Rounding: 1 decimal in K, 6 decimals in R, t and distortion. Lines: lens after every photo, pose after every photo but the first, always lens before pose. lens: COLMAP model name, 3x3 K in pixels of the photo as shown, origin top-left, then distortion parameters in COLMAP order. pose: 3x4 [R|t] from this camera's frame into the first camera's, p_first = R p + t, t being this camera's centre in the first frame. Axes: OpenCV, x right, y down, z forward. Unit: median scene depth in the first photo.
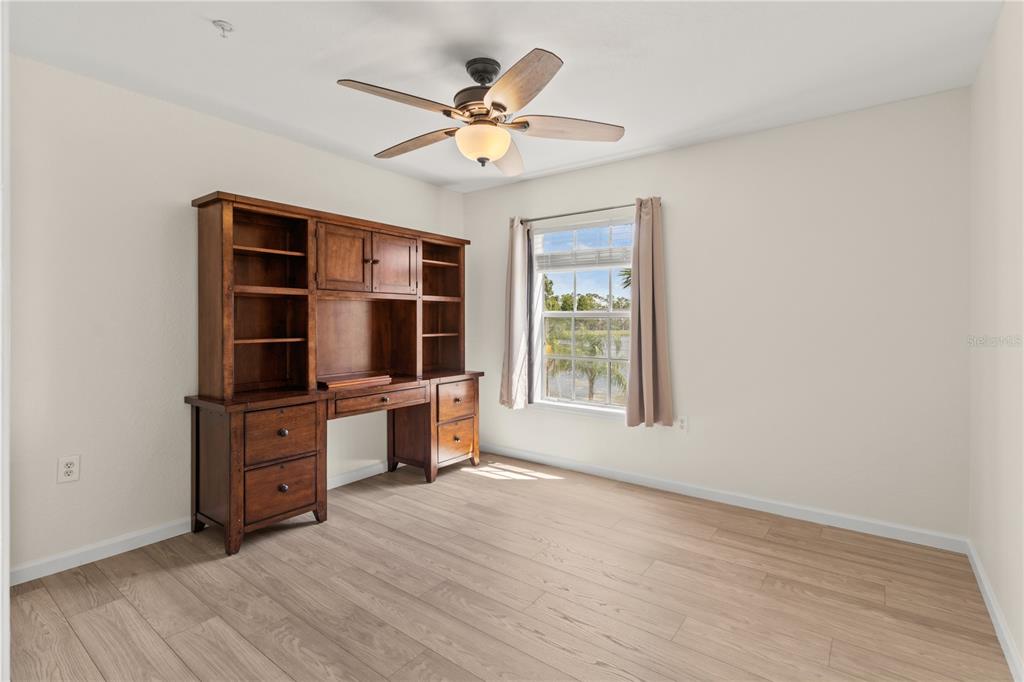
lens RADIAL K [[481.9, 0, 520.8], [0, 481.9, 323.5], [0, 0, 1]] dist [0.000300, 0.000338]
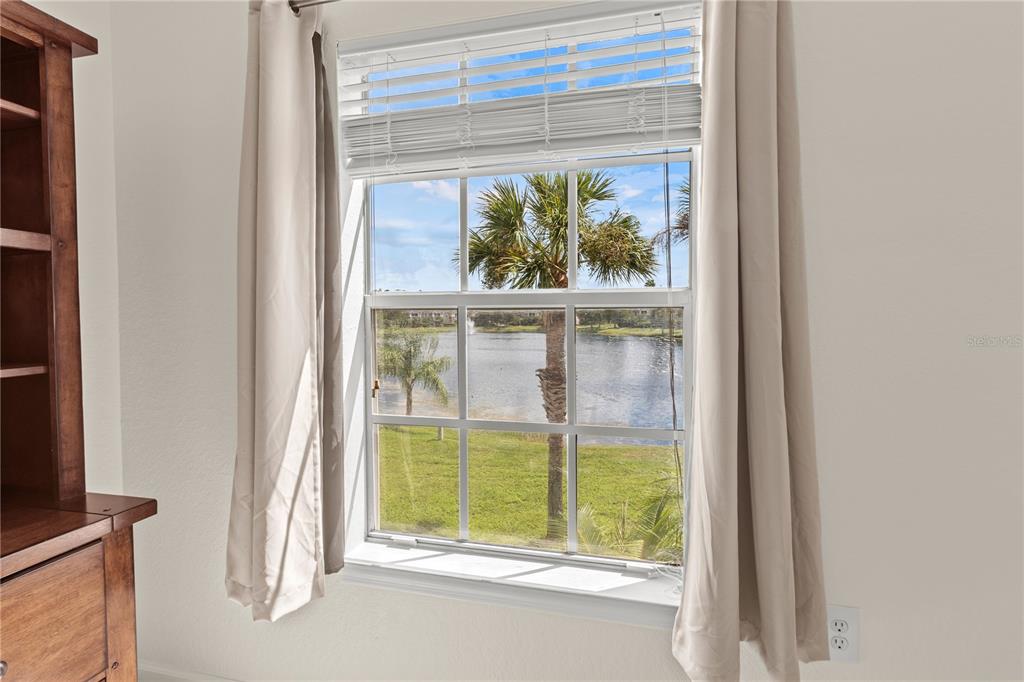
lens RADIAL K [[481.9, 0, 520.8], [0, 481.9, 323.5], [0, 0, 1]] dist [0.000300, 0.000338]
pose [[0.921173, -0.016756, 0.388794, 0.012730], [0.008640, 0.999707, 0.022614, -0.008235], [-0.389059, -0.017472, 0.921047, 0.651413]]
